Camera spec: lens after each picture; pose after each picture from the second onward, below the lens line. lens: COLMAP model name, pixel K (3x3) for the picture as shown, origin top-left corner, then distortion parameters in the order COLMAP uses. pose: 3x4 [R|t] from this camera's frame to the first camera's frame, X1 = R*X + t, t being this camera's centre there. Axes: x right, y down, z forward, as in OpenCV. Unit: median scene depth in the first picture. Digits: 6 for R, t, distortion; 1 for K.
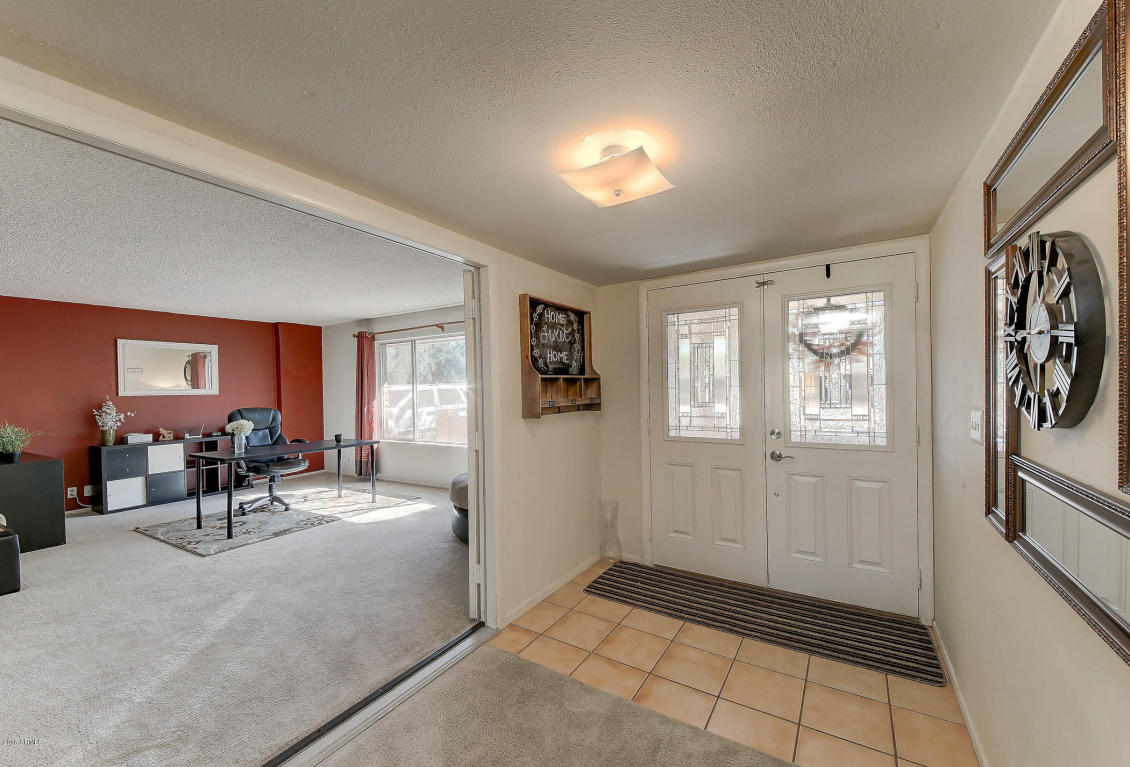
lens RADIAL K [[436.3, 0, 571.2], [0, 436.3, 392.6], [0, 0, 1]] dist [-0.028113, -0.000196]
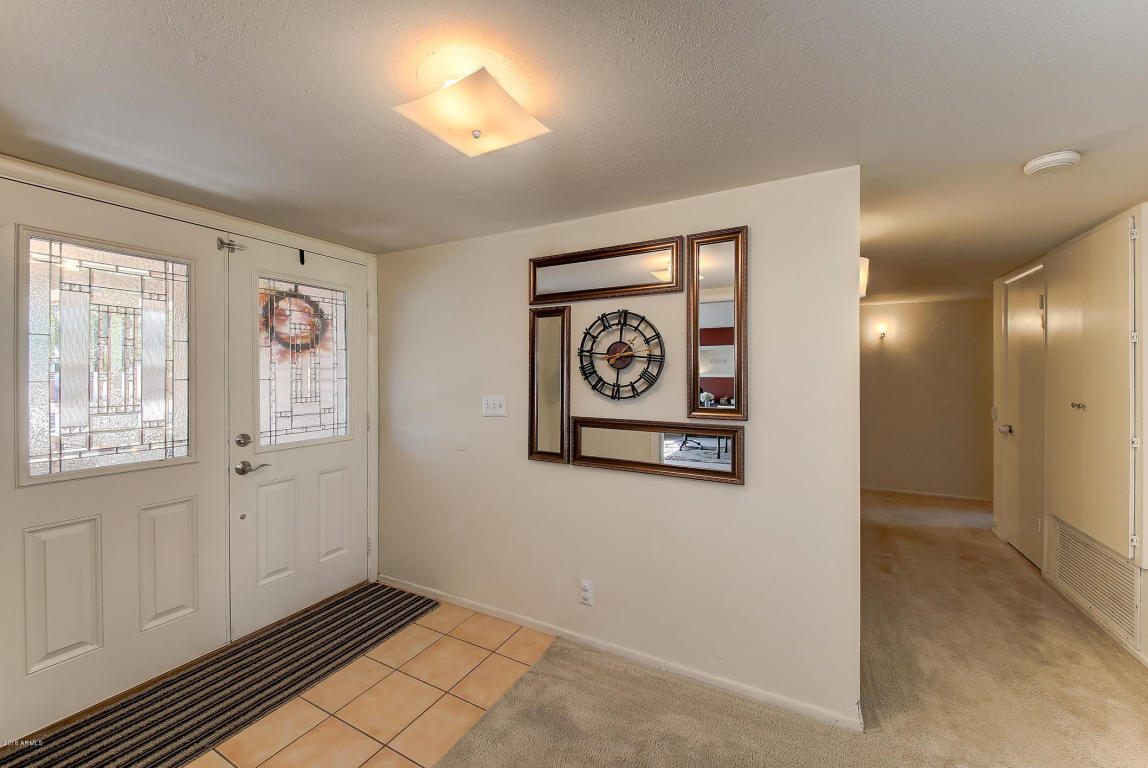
lens RADIAL K [[440.3, 0, 567.0], [0, 440.3, 381.8], [0, 0, 1]] dist [-0.015210, -0.000347]
pose [[-0.076905, 0.003750, 0.997031, -0.397353], [0.011074, 0.999934, -0.002906, -0.001992], [-0.996977, 0.010818, -0.076941, 0.509725]]
